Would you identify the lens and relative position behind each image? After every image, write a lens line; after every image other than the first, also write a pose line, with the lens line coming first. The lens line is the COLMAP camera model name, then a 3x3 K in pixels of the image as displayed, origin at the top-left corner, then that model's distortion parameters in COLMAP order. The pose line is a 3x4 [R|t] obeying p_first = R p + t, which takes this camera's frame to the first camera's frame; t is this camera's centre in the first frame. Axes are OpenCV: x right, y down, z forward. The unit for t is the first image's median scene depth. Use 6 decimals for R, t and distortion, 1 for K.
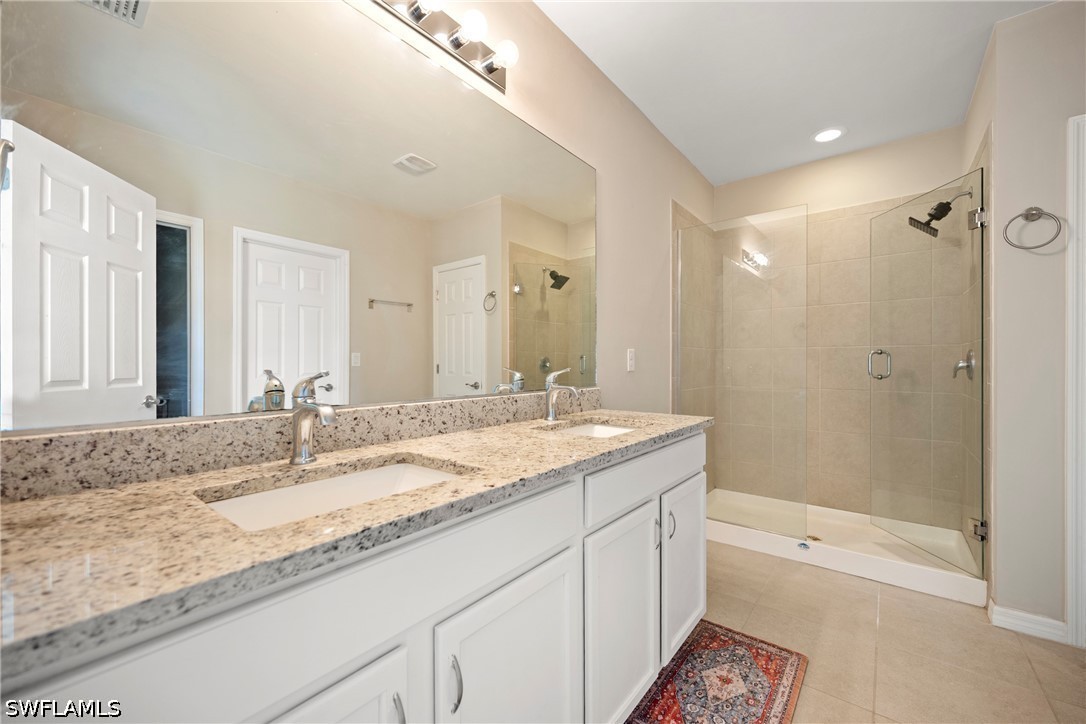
lens RADIAL K [[442.3, 0, 541.4], [0, 442.3, 364.3], [0, 0, 1]] dist [-0.000433, -0.000035]
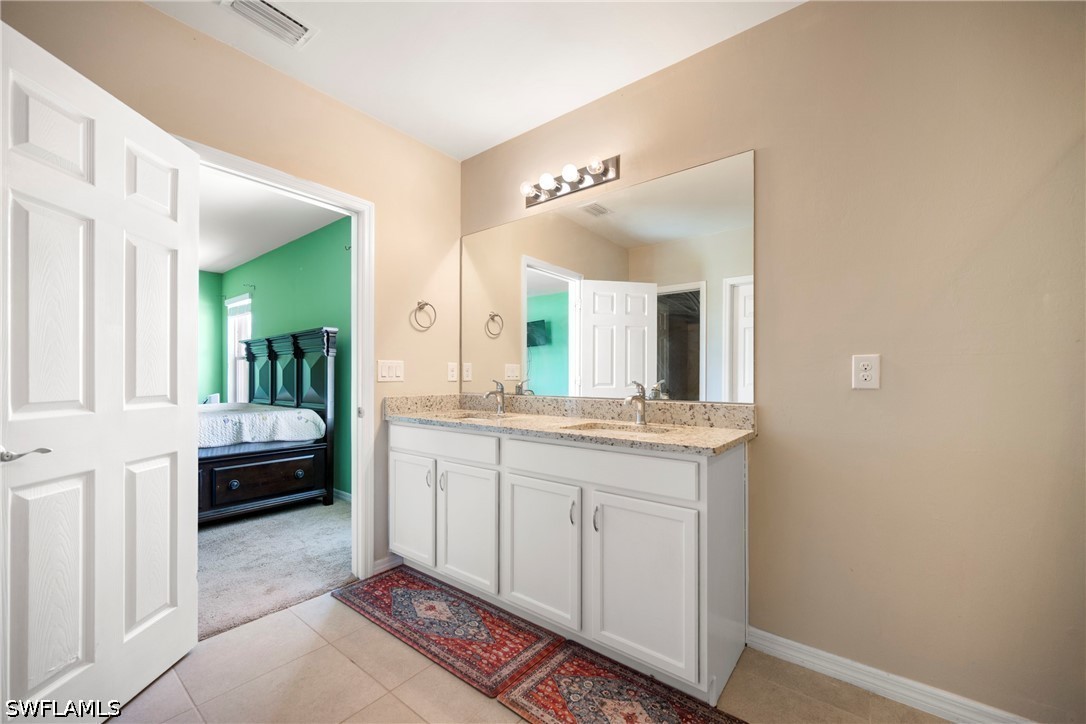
lens RADIAL K [[442.3, 0, 541.4], [0, 442.3, 364.3], [0, 0, 1]] dist [-0.000433, -0.000035]
pose [[-0.020361, -0.023610, -0.999514, 1.327790], [0.000088, 0.999721, -0.023616, -0.008013], [0.999793, -0.000569, -0.020353, 0.808447]]
